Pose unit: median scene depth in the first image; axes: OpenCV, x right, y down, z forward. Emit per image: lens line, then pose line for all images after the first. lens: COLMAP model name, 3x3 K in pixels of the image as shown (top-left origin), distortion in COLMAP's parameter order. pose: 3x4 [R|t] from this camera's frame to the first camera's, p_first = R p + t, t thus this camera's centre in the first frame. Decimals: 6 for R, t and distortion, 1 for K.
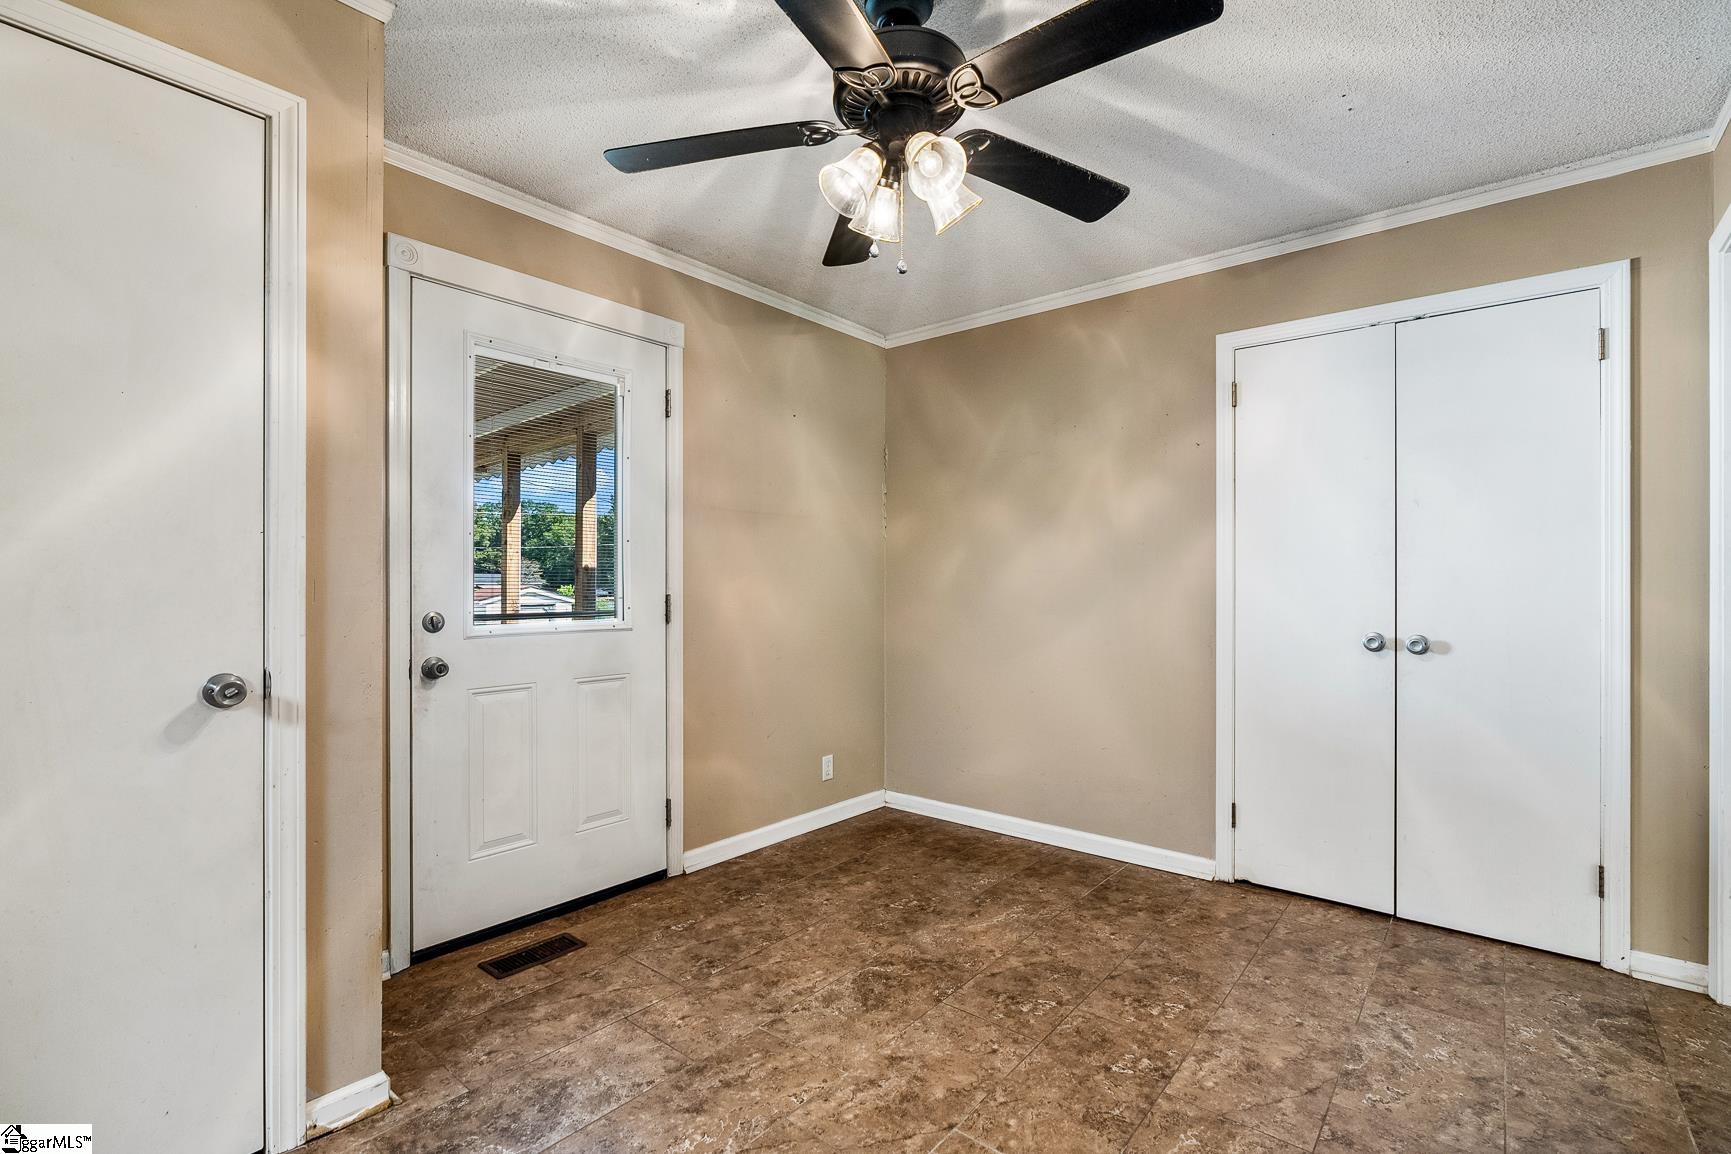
lens RADIAL K [[784.5, 0, 854.9], [0, 784.5, 586.4], [0, 0, 1]] dist [-0.012177, 0.004480]
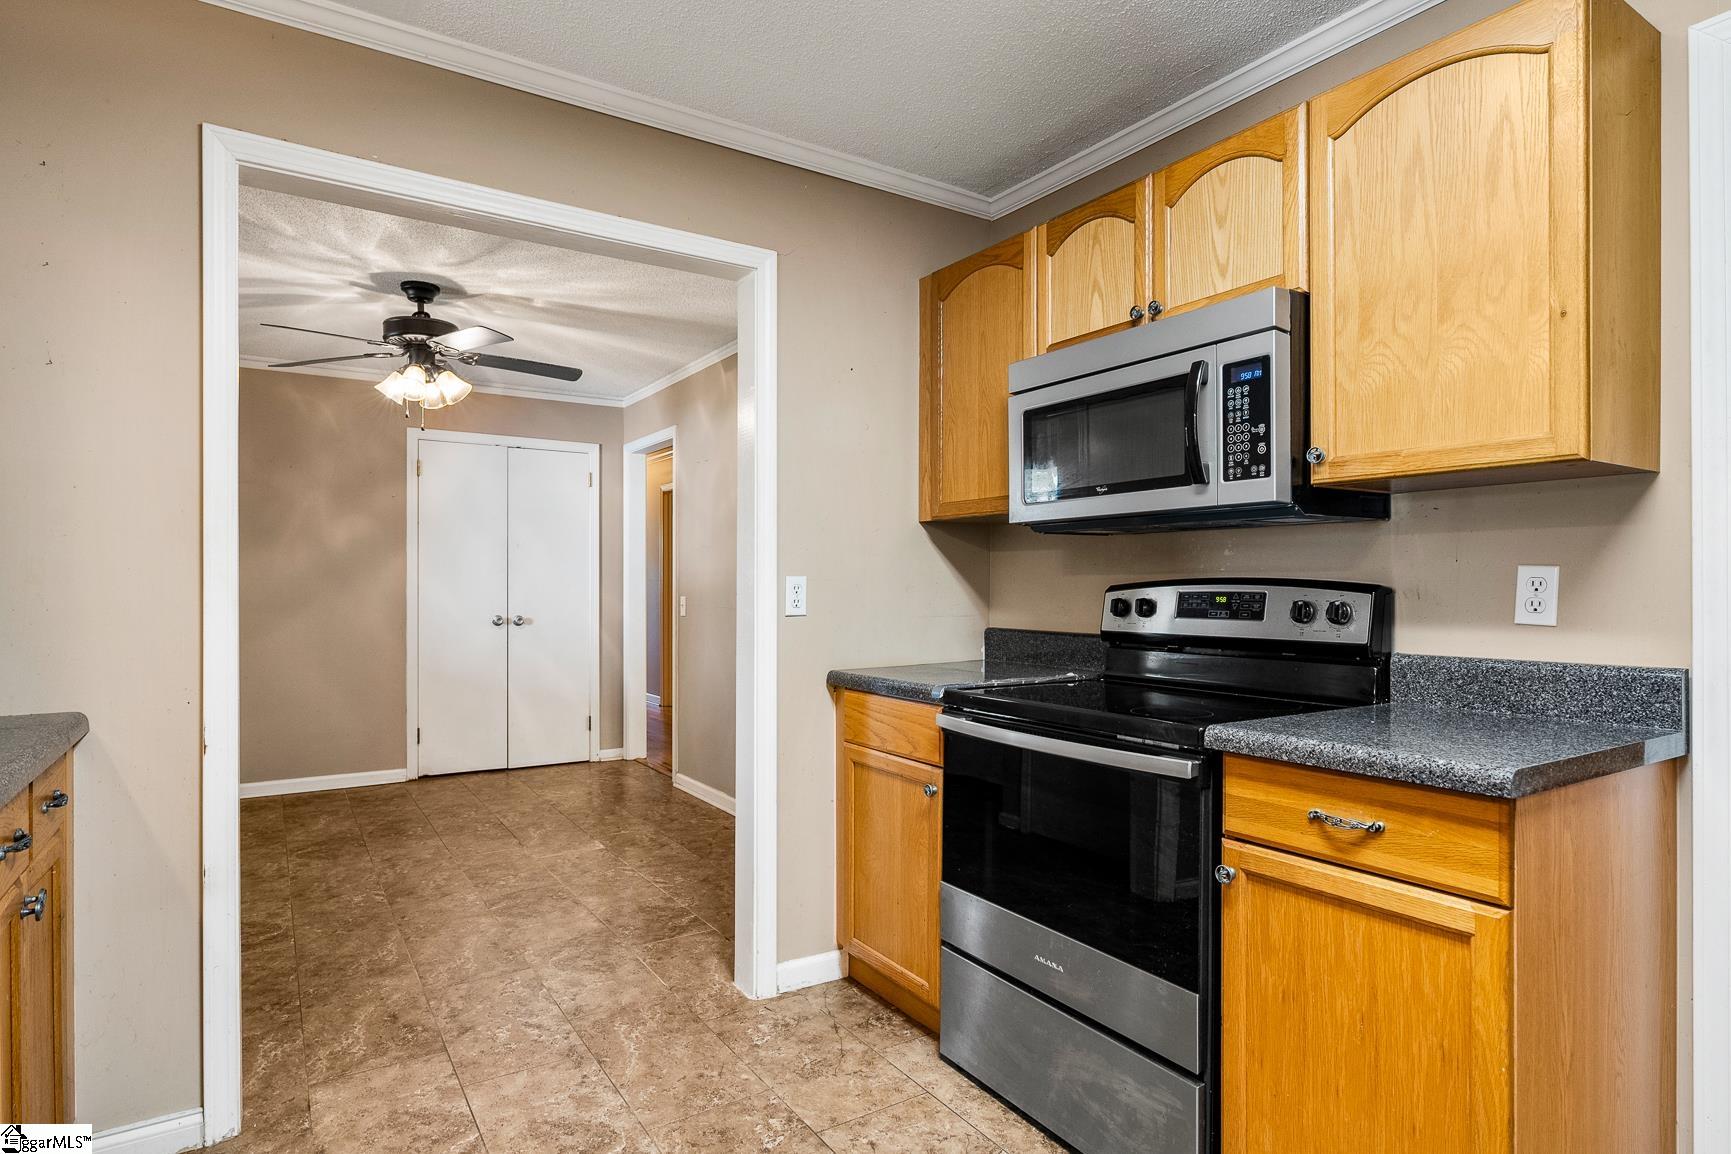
lens RADIAL K [[950.0, 0, 865.7], [0, 950.0, 577.8], [0, 0, 1]] dist [0.002978, 0.000310]
pose [[0.302699, 0.006474, 0.953064, -1.383267], [0.001145, 0.999974, -0.007157, -0.012965], [-0.953086, 0.003258, 0.302683, -0.564834]]
